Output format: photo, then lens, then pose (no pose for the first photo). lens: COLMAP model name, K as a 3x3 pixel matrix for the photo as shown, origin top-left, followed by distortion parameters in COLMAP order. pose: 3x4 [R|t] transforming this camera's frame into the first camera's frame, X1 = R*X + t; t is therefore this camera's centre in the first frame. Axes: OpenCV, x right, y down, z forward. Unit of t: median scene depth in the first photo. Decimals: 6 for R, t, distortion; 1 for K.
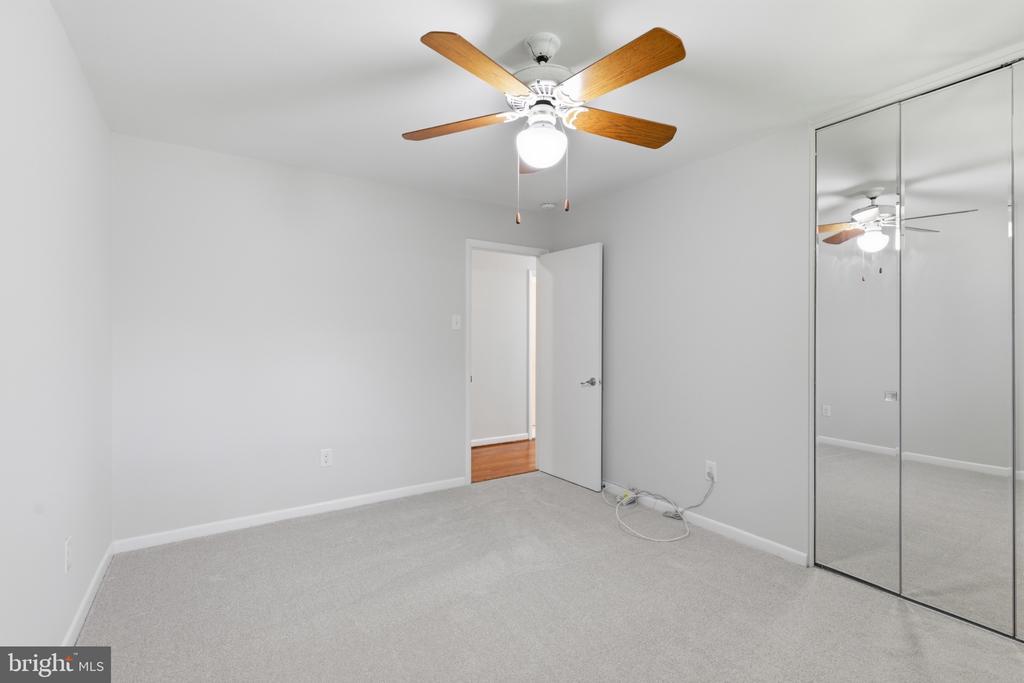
lens RADIAL K [[471.0, 0, 507.3], [0, 471.0, 334.3], [0, 0, 1]] dist [0.001253, 0.000195]
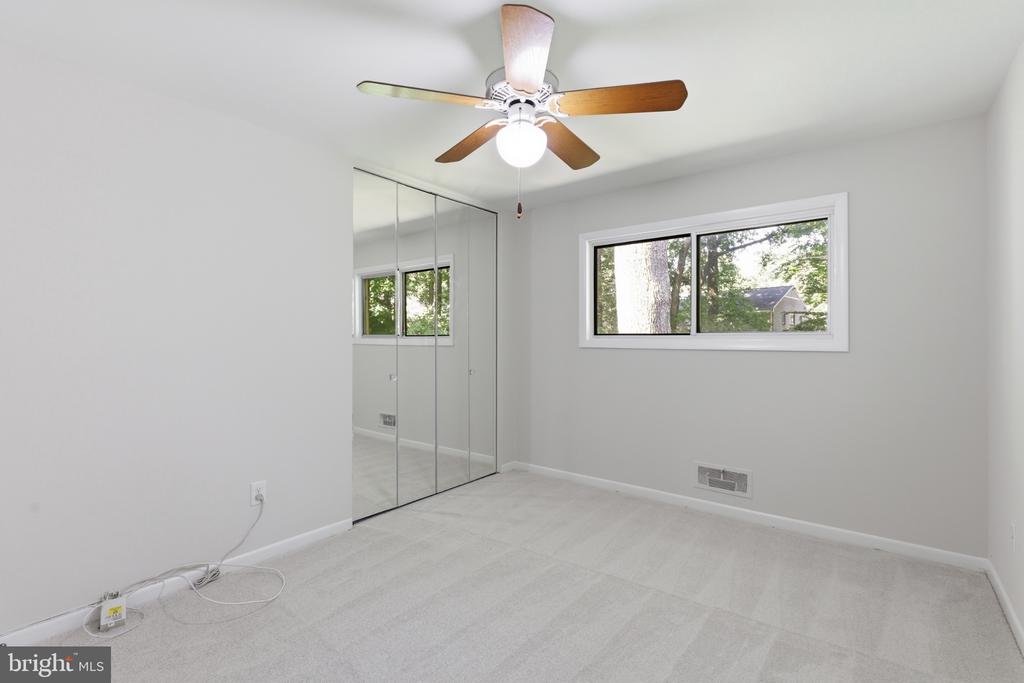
lens RADIAL K [[471.0, 0, 507.3], [0, 471.0, 334.3], [0, 0, 1]] dist [0.001253, 0.000195]
pose [[-0.325159, 0.008927, 0.945617, -0.529919], [-0.004286, 0.999931, -0.010913, 0.009277], [-0.945650, -0.007601, -0.325098, 0.853700]]
